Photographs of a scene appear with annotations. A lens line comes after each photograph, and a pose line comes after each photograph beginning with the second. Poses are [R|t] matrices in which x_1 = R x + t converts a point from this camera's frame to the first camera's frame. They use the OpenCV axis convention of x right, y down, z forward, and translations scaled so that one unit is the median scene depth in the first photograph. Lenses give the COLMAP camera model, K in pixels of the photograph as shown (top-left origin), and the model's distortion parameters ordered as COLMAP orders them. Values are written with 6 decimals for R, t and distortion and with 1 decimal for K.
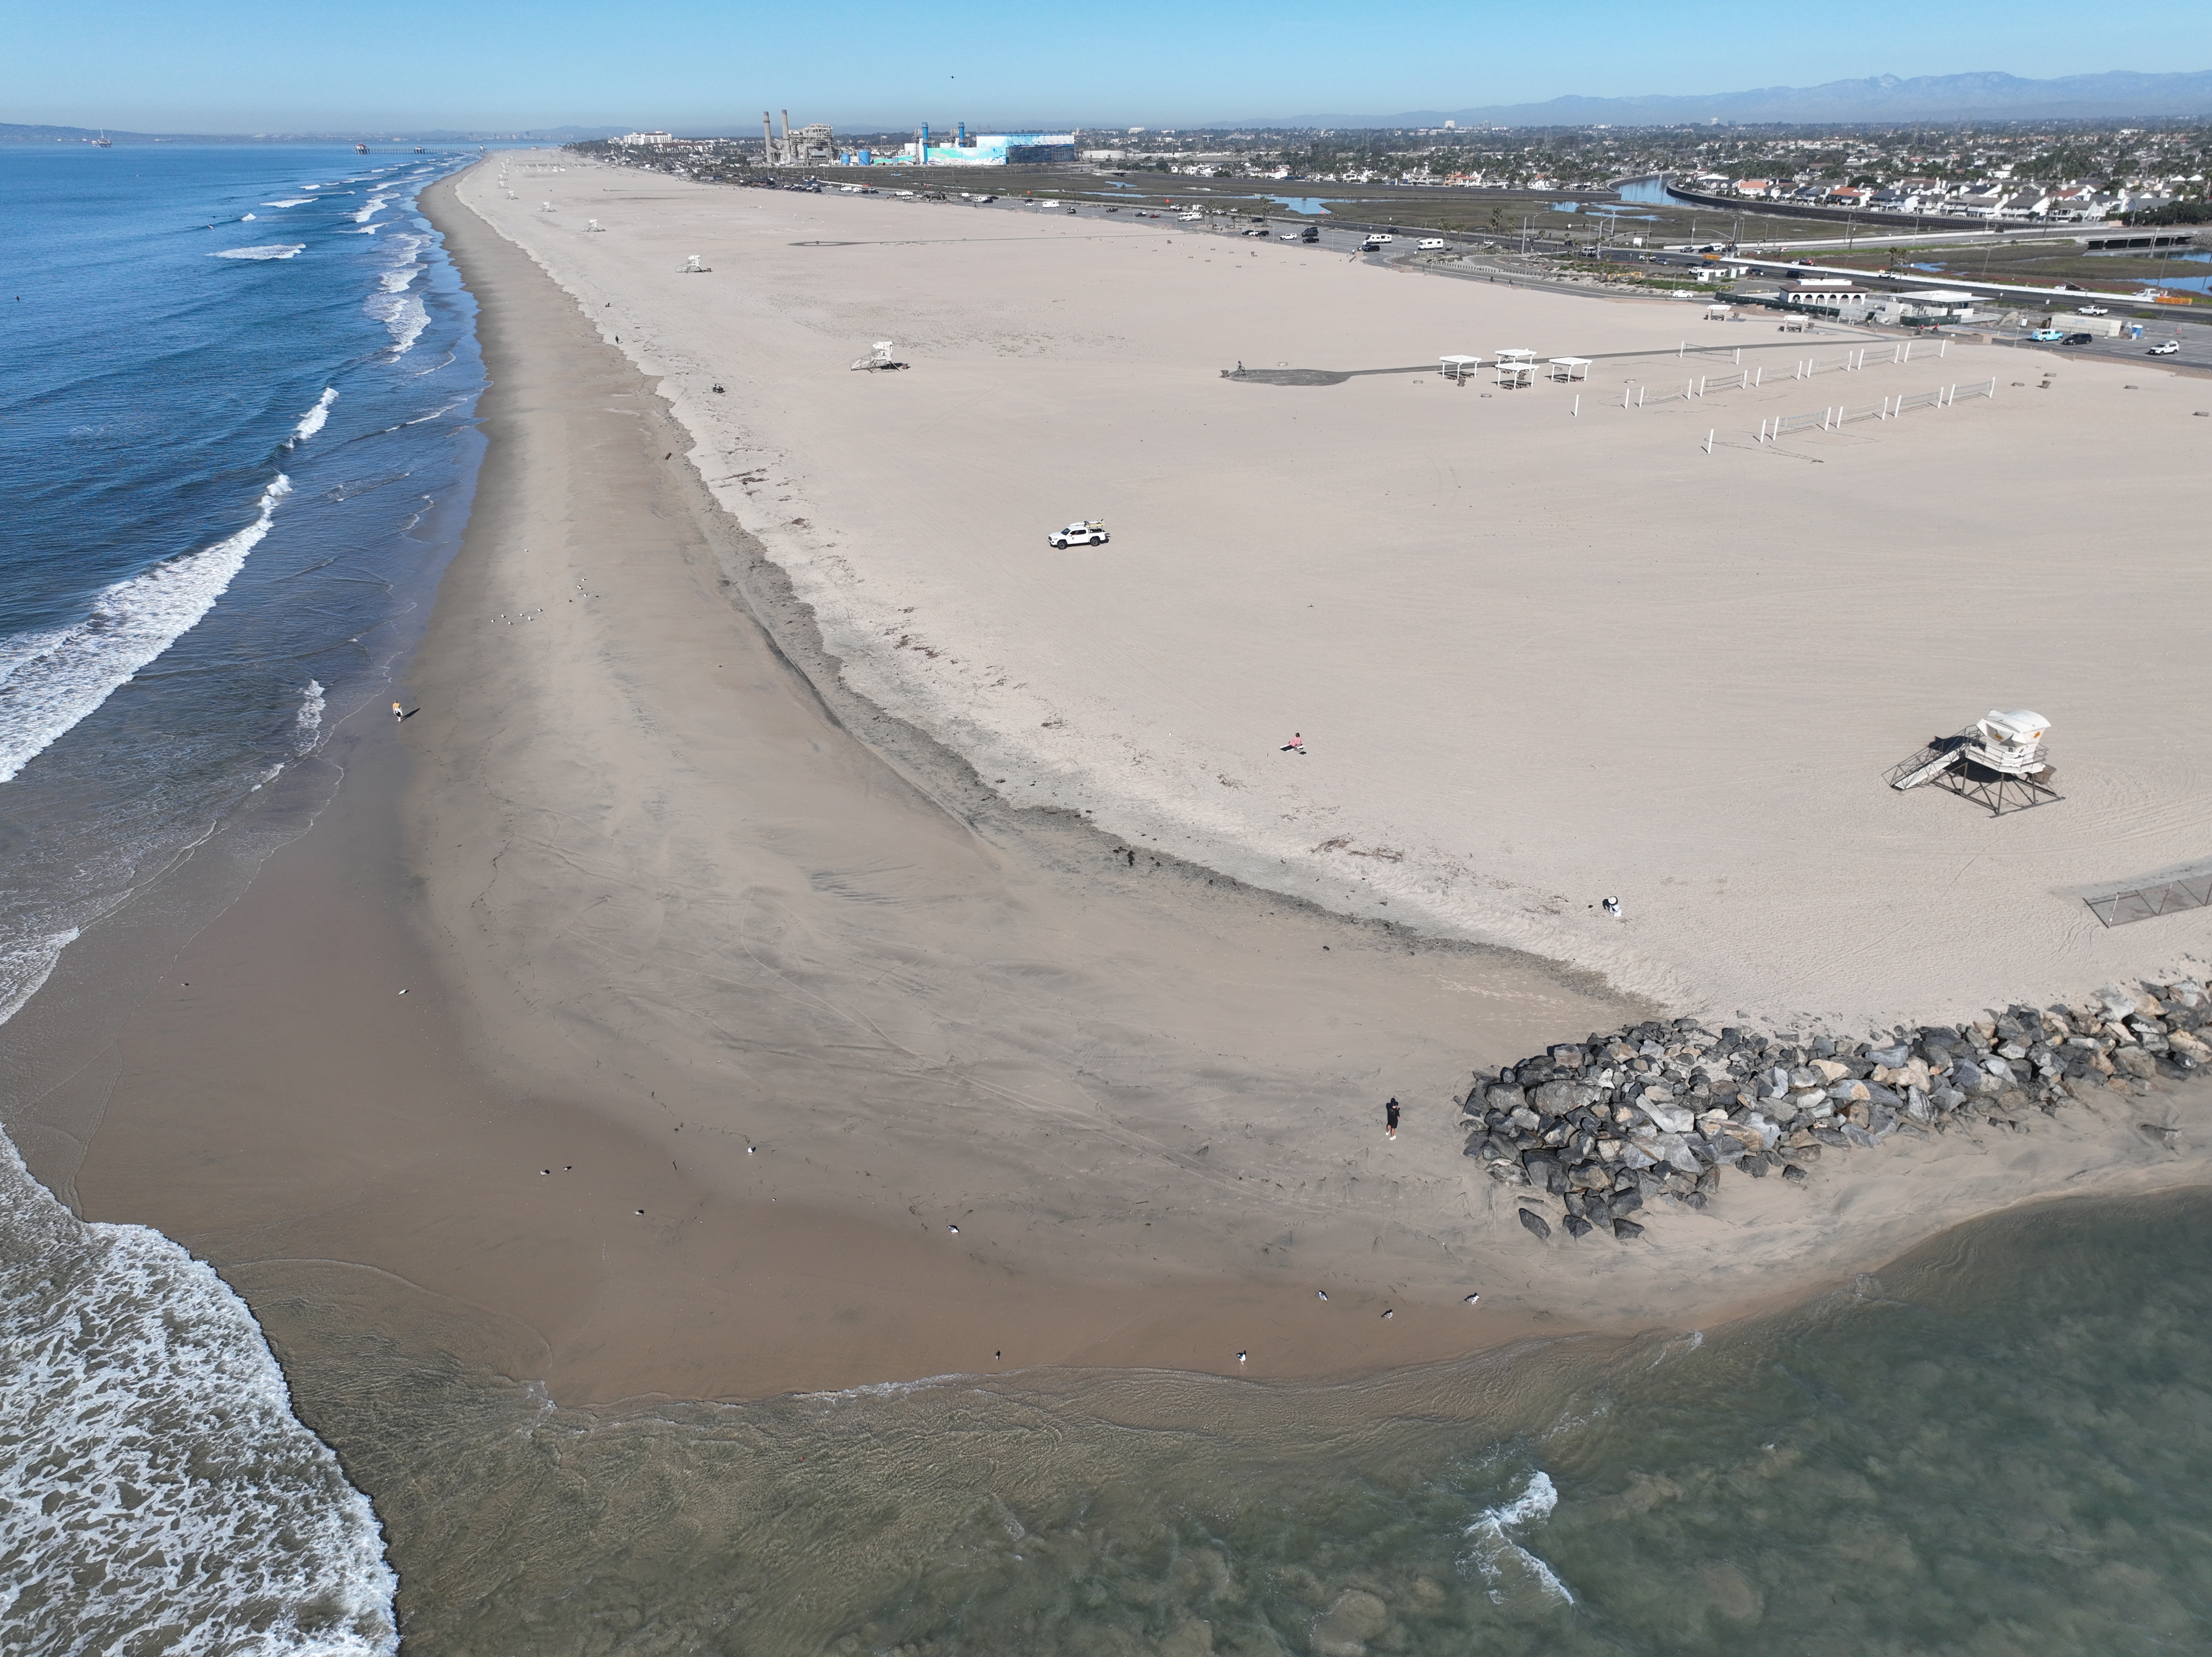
lens RADIAL K [[1558.6, 0, 1110.3], [0, 1558.6, 820.9], [0, 0, 1]] dist [-0.004146, 0.024047]
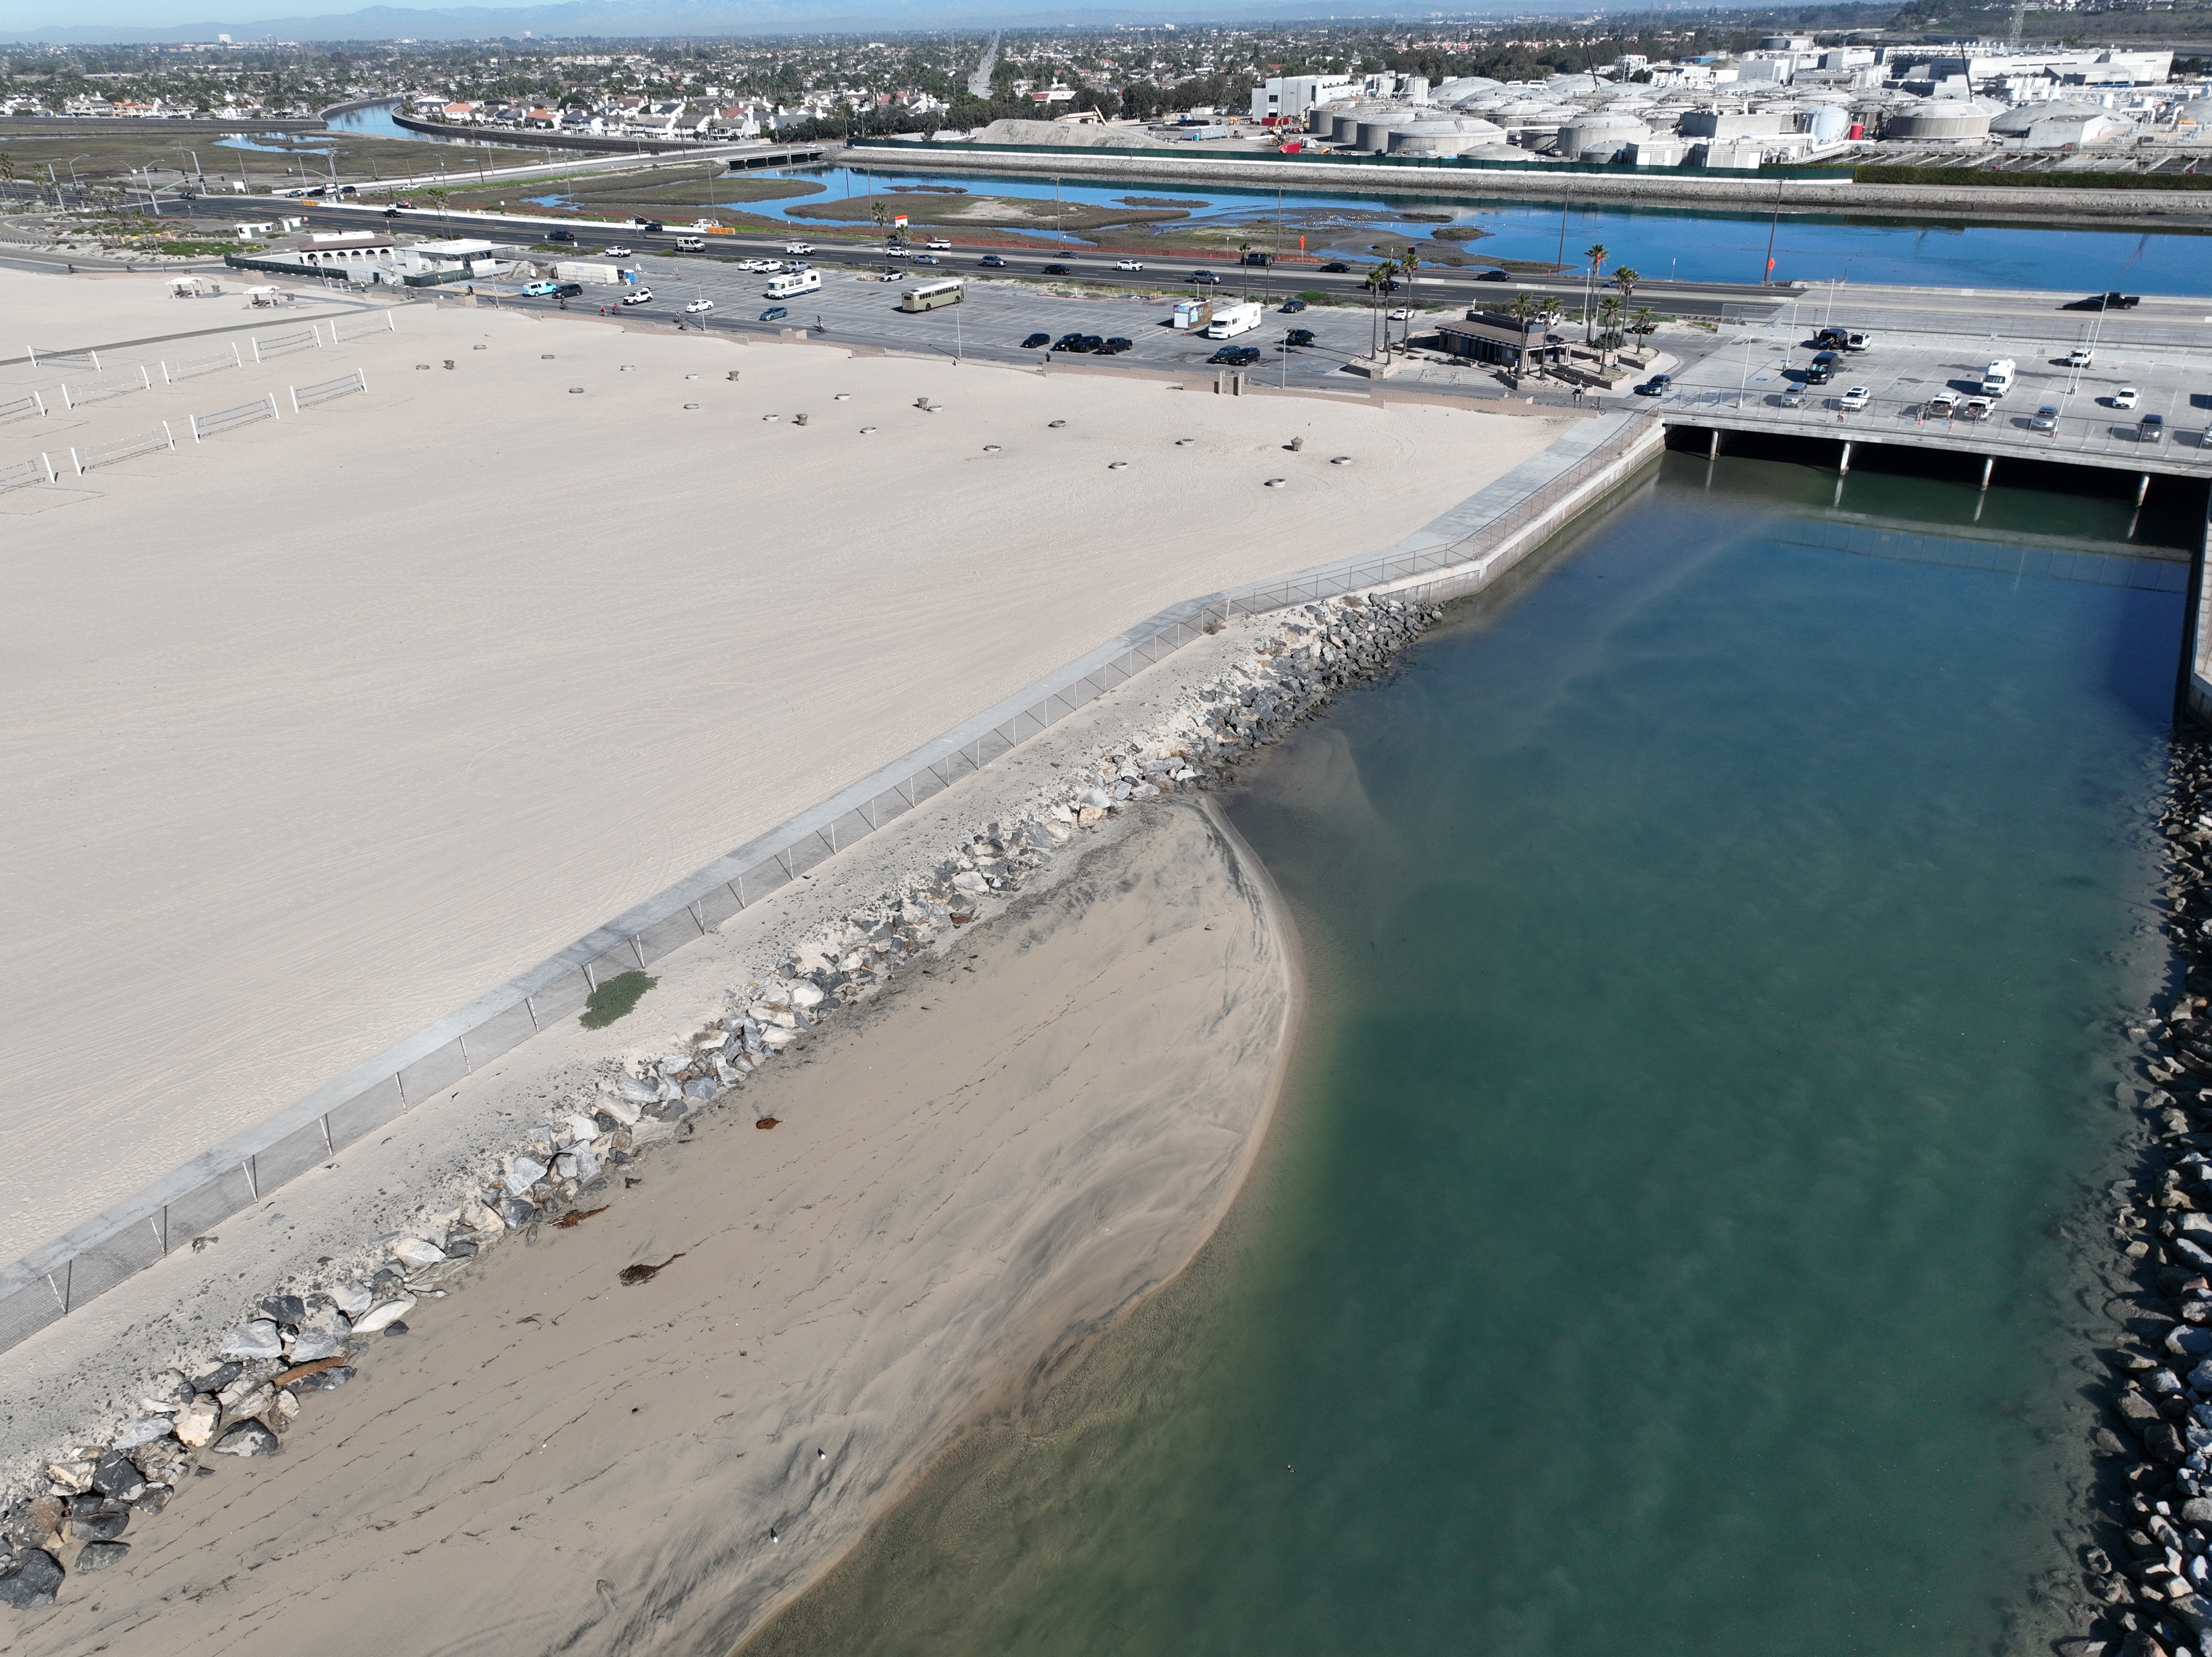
lens RADIAL K [[1536.9, 0, 1108.4], [0, 1536.9, 833.5], [0, 0, 1]] dist [-0.006622, 0.024287]
pose [[0.796133, -0.287728, 0.532339, 0.346745], [0.256713, 0.957229, 0.133456, -0.051701], [-0.547970, 0.030409, 0.835945, 0.104905]]
